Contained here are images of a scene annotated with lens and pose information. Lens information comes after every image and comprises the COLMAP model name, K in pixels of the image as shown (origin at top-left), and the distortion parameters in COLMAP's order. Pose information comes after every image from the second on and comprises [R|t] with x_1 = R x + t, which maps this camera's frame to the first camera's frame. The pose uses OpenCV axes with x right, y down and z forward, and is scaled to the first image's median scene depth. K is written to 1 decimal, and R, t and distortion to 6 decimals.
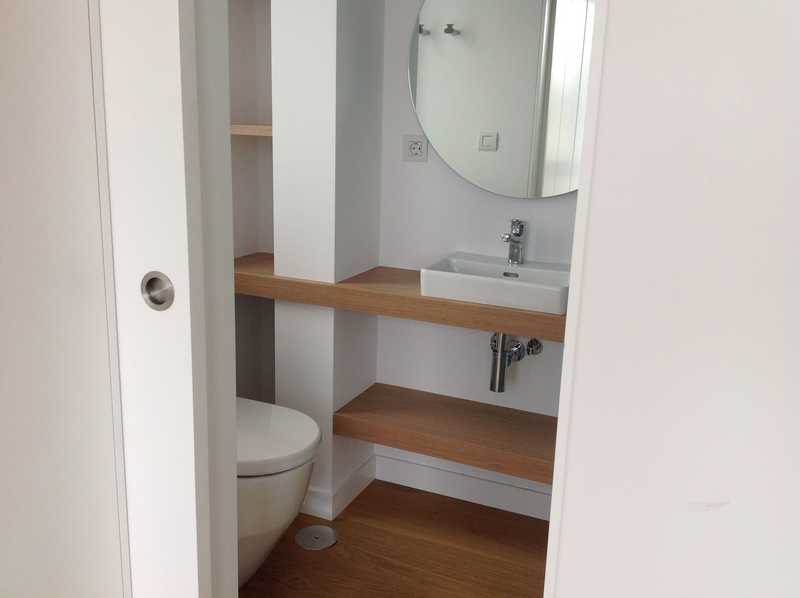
lens RADIAL K [[760.7, 0, 400.0], [0, 760.7, 299.0], [0, 0, 1]] dist [0.087137, -0.188720]
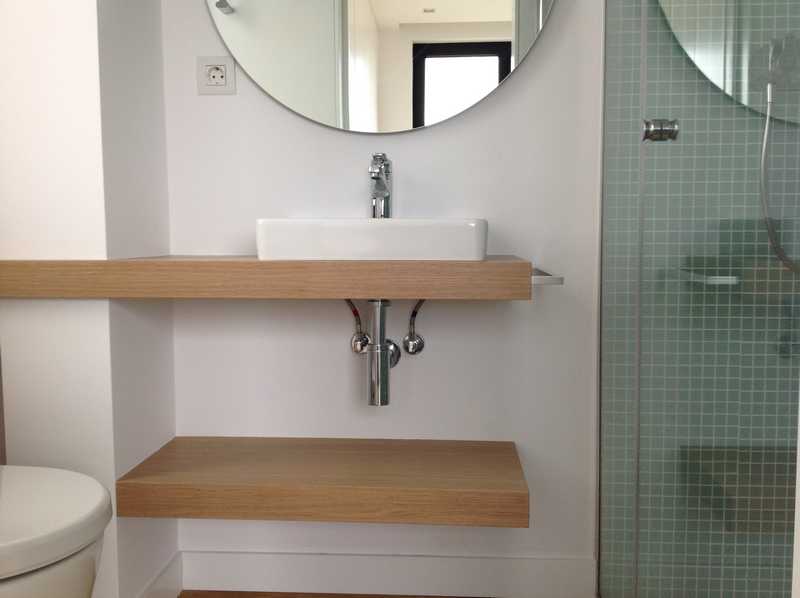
lens RADIAL K [[760.7, 0, 400.0], [0, 760.7, 299.0], [0, 0, 1]] dist [0.087137, -0.188720]
pose [[0.939655, -0.066989, 0.335501, -0.070450], [0.119492, 0.983147, -0.138363, 0.119031], [-0.320578, 0.170103, 0.931823, 0.336512]]
